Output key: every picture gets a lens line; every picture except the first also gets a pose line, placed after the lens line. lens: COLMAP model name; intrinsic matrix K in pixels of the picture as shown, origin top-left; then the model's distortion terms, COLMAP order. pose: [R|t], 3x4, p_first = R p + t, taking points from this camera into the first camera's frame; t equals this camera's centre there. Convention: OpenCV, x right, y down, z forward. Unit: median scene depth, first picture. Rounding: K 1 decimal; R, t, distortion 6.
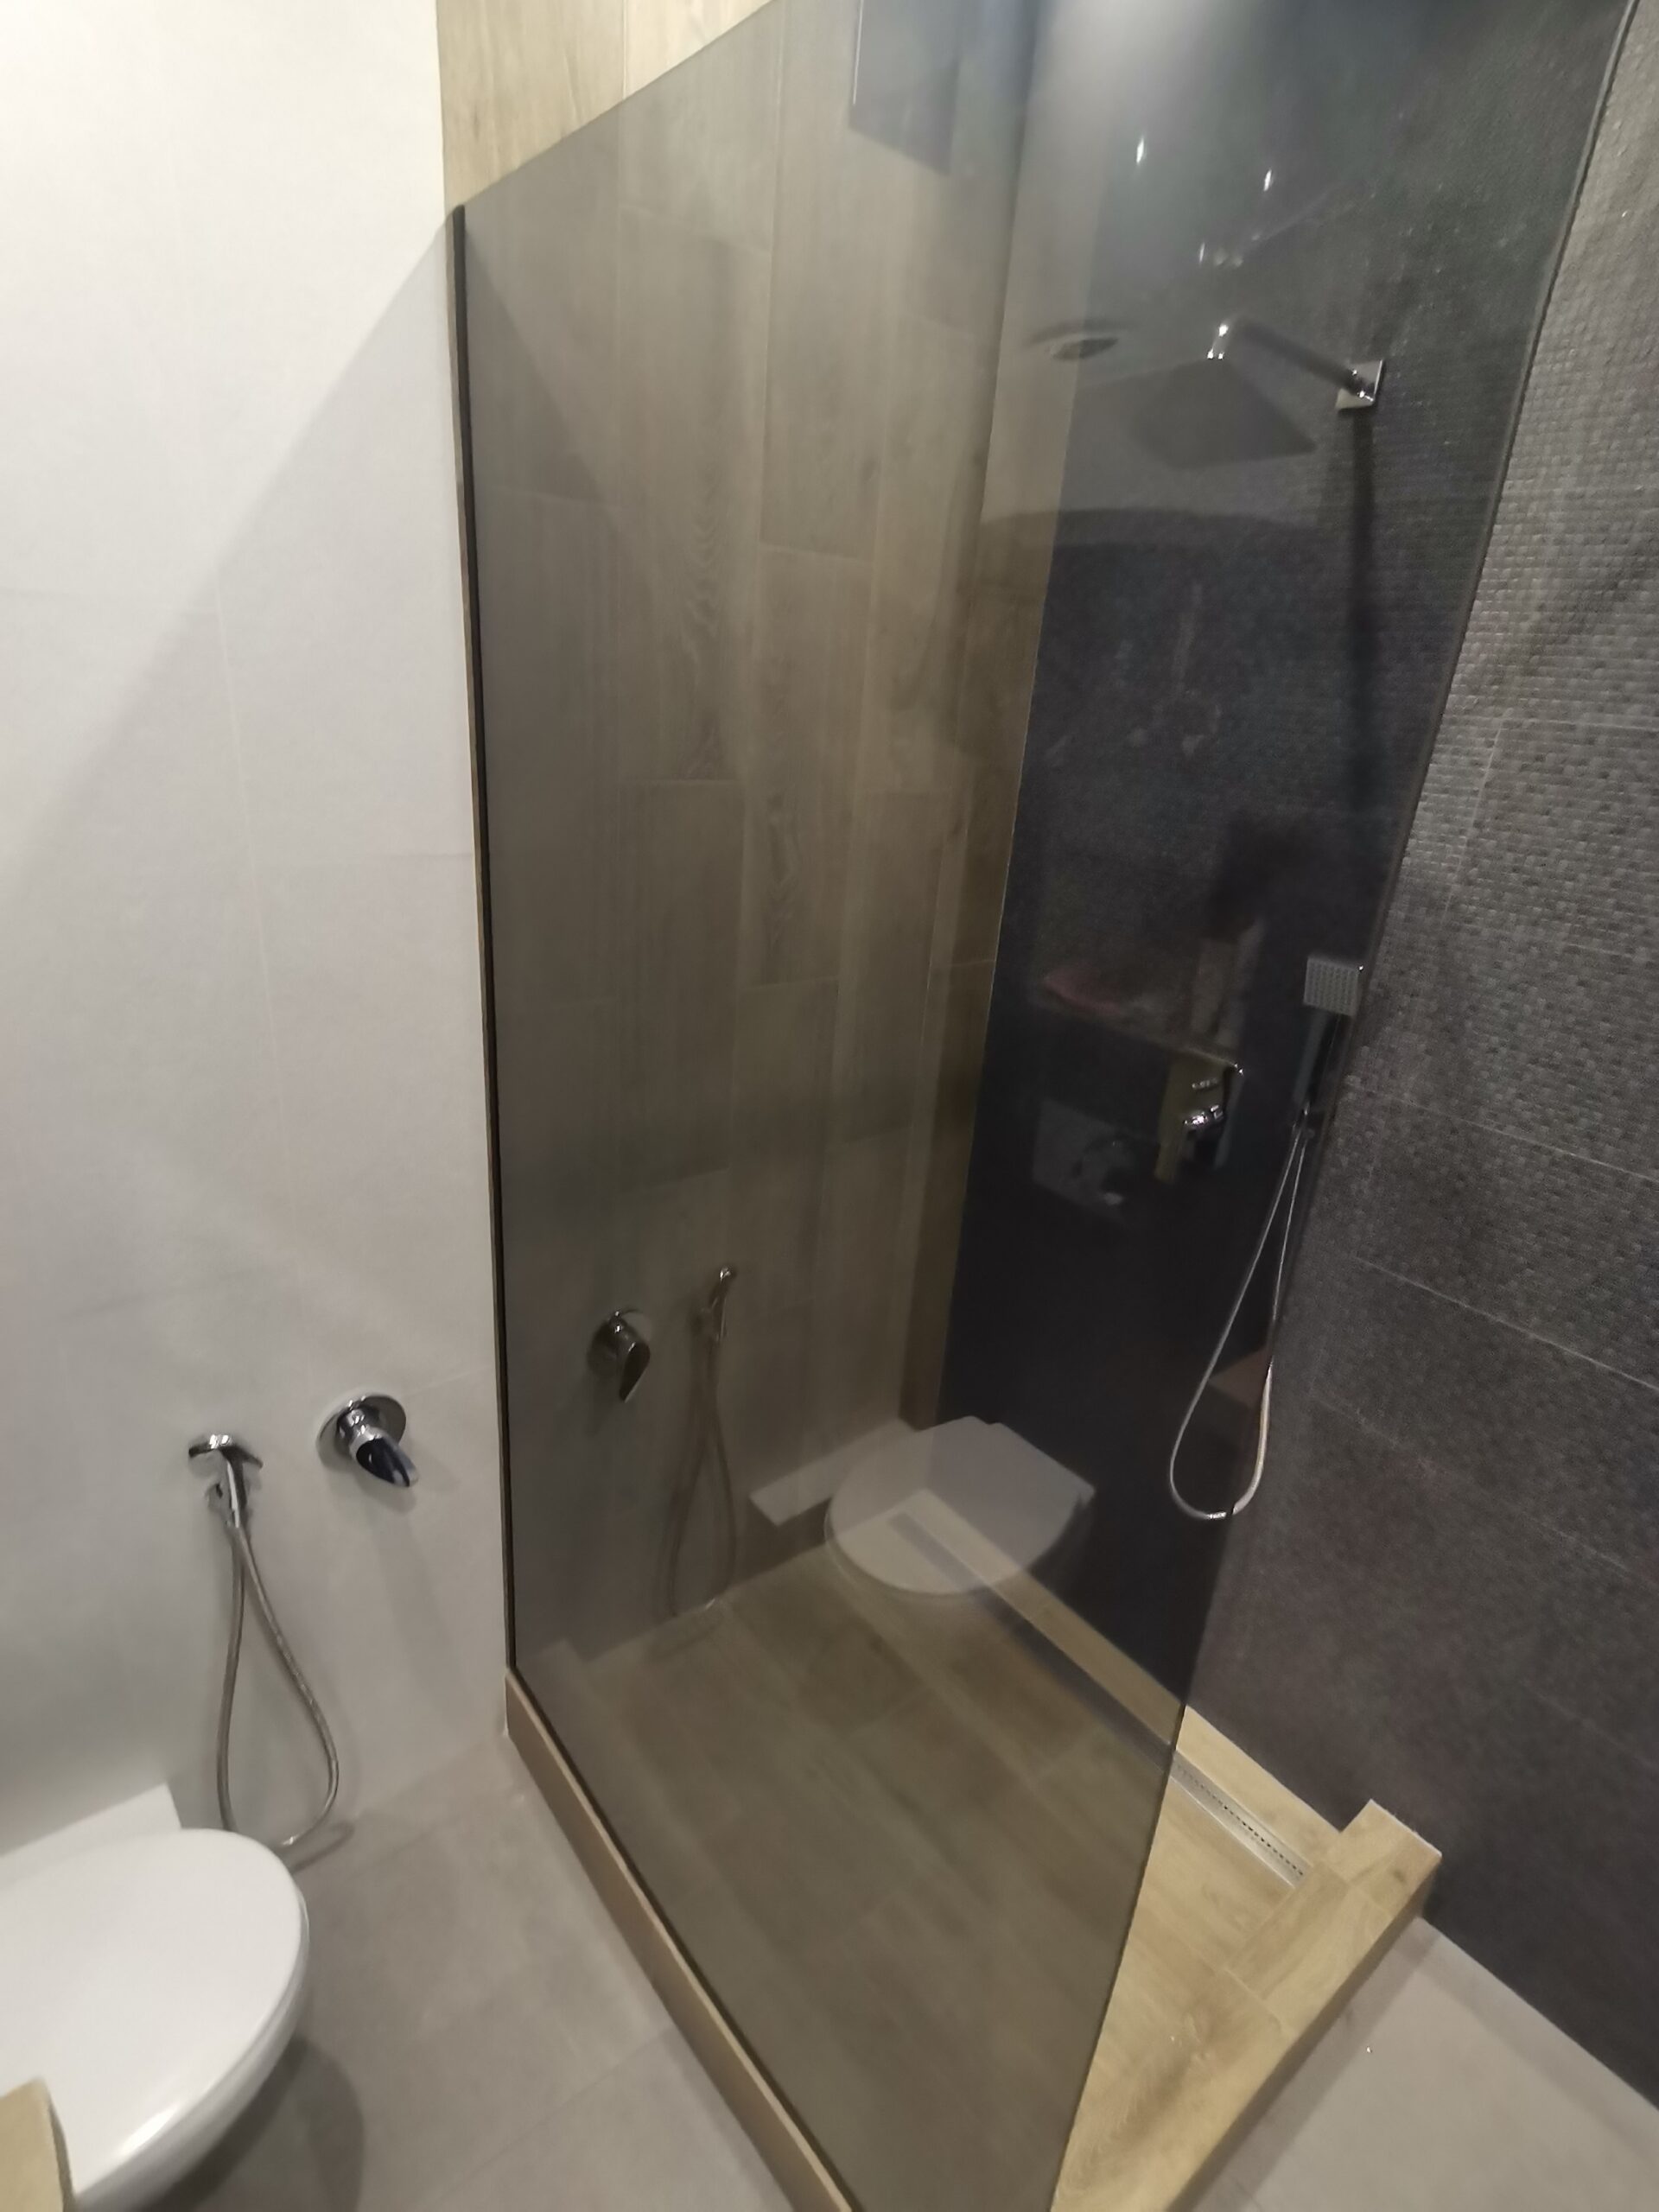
lens RADIAL K [[1107.8, 0, 815.9], [0, 1107.8, 1116.1], [0, 0, 1]] dist [0.003366, -0.004572]
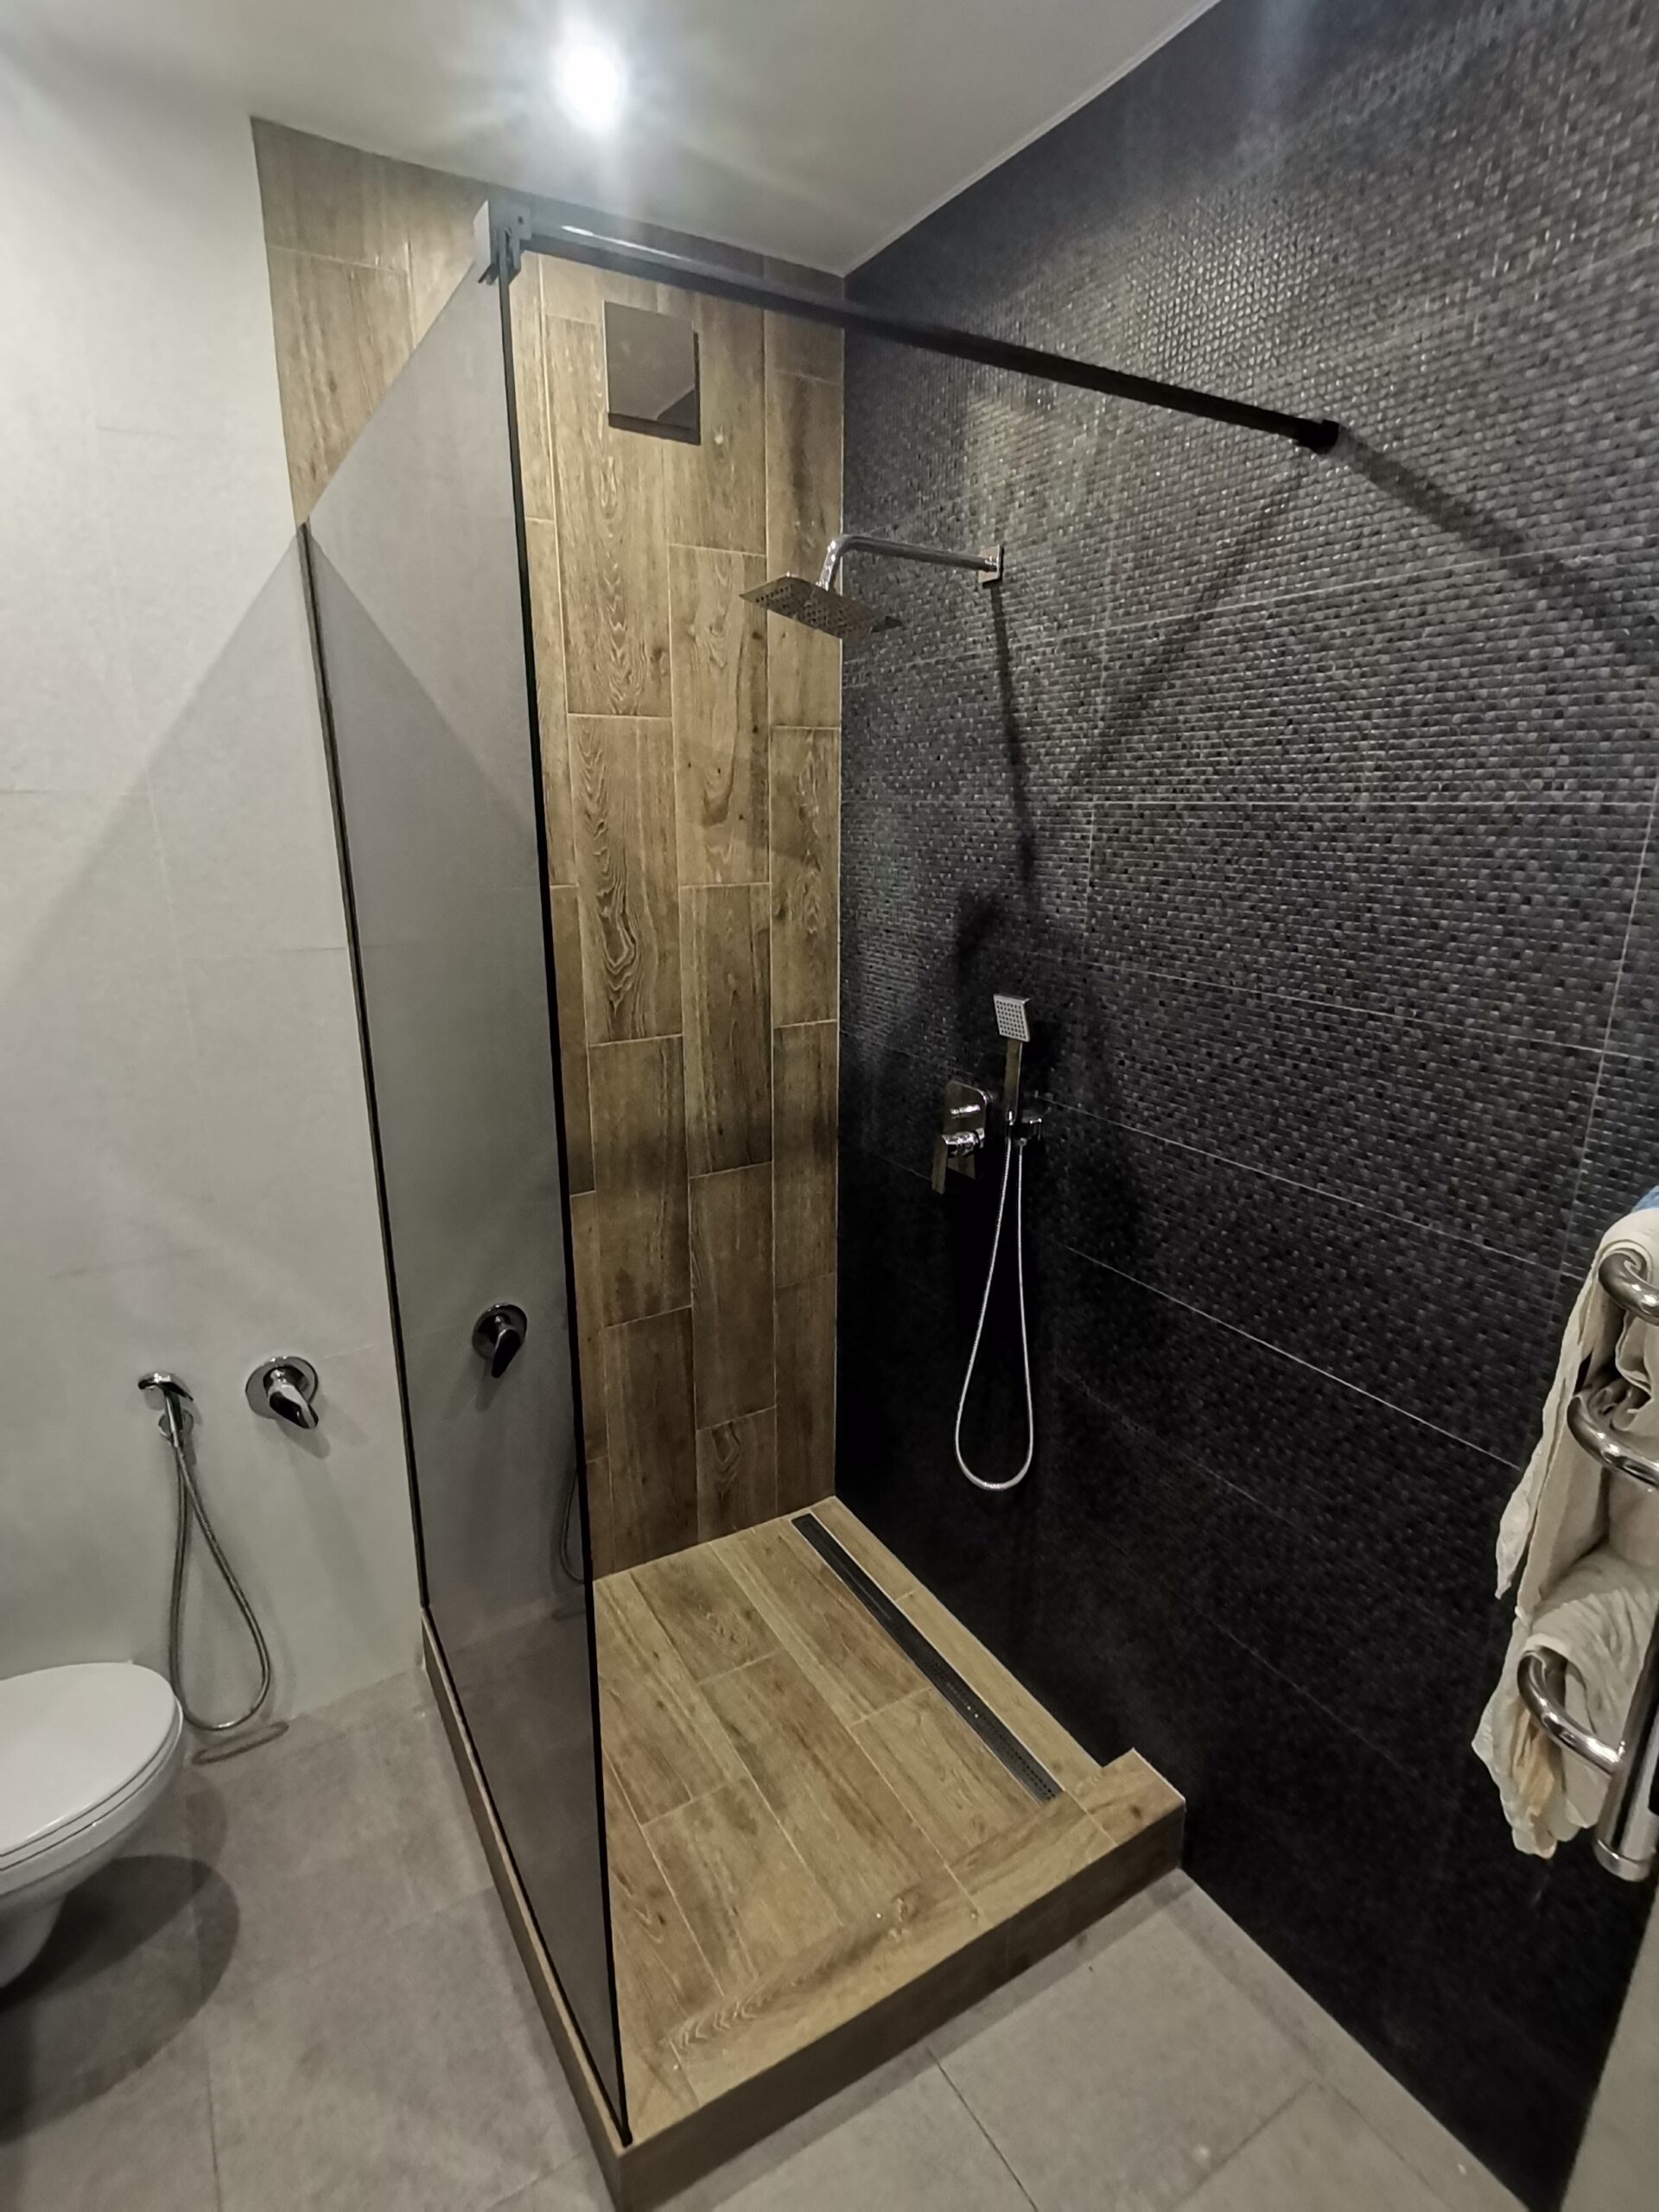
lens RADIAL K [[1107.8, 0, 838.6], [0, 1107.8, 1110.0], [0, 0, 1]] dist [0.003366, -0.004572]
pose [[0.990345, -0.026719, -0.136022, 0.463397], [0.012338, 0.994344, -0.105488, 0.117731], [0.138071, 0.102792, 0.985074, -0.247497]]
